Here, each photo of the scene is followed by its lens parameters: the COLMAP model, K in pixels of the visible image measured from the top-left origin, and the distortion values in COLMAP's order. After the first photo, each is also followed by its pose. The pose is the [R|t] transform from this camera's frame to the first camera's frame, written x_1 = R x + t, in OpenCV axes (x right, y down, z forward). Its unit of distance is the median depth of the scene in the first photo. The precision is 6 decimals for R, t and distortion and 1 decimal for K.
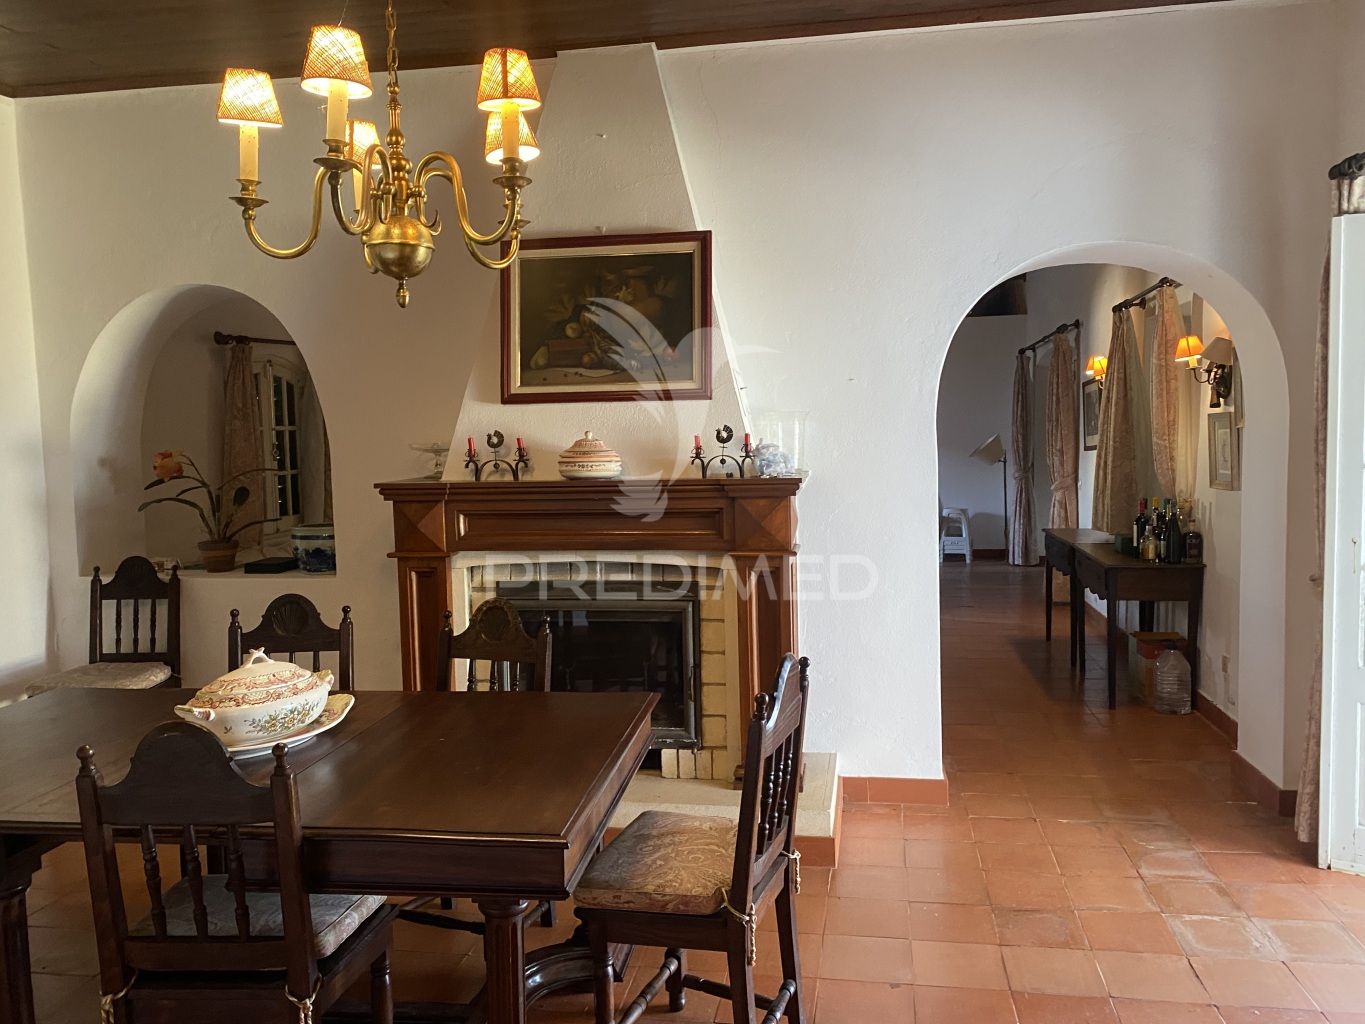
lens RADIAL K [[1038.4, 0, 676.2], [0, 1038.4, 507.9], [0, 0, 1]] dist [0.012387, -0.007864]
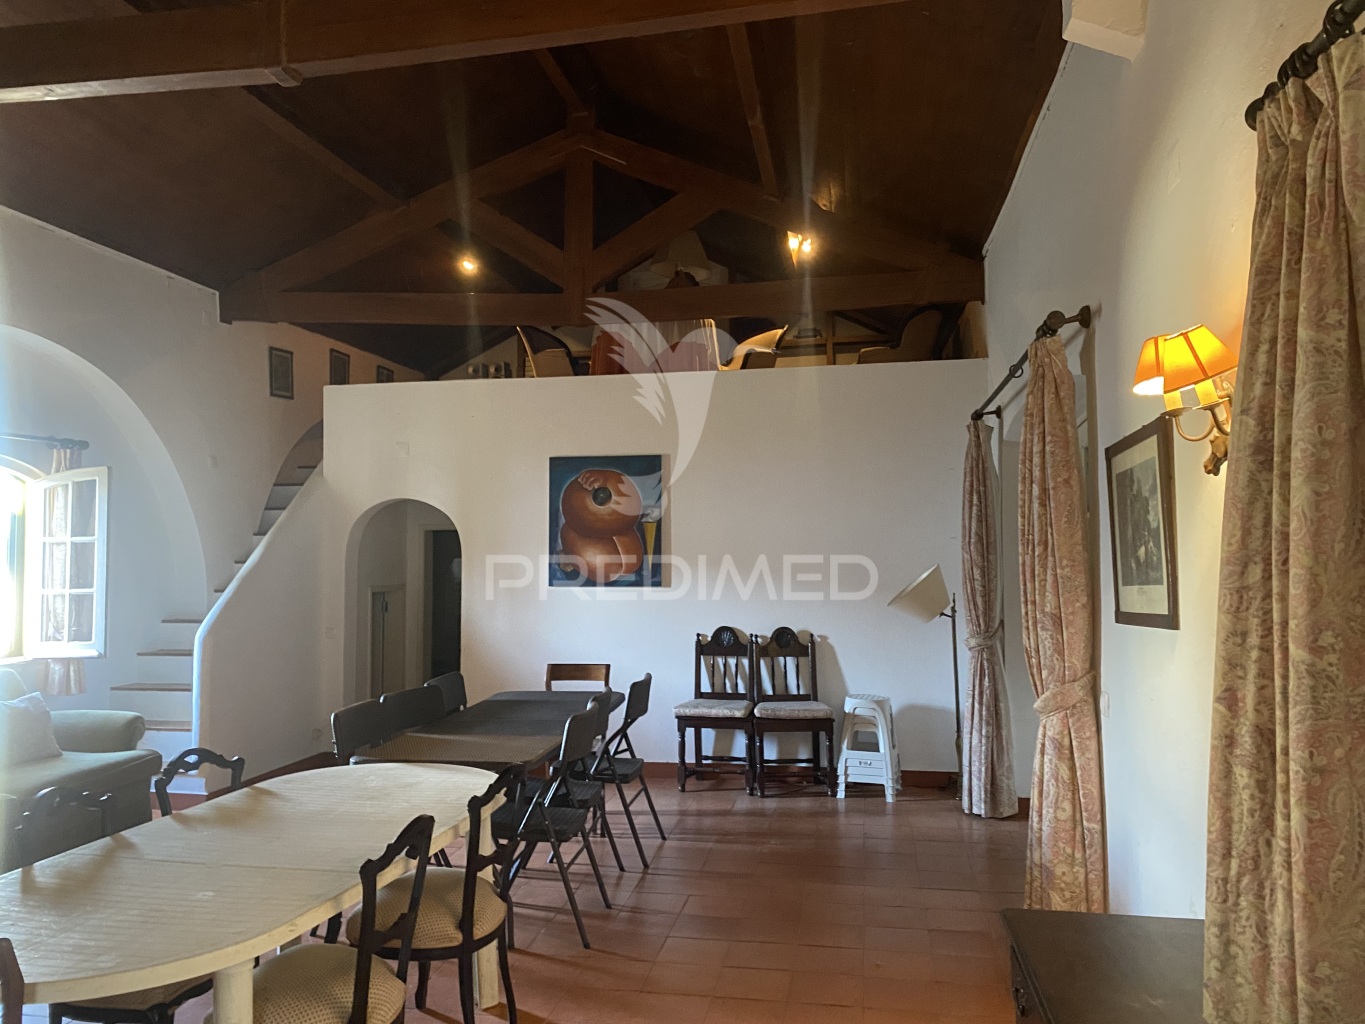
lens RADIAL K [[1038.4, 0, 676.2], [0, 1038.4, 507.9], [0, 0, 1]] dist [0.012387, -0.007864]
pose [[0.999862, 0.014349, 0.008422, 0.163939], [-0.013318, 0.993638, -0.111828, -0.037680], [-0.009973, 0.111700, 0.993692, 0.446485]]
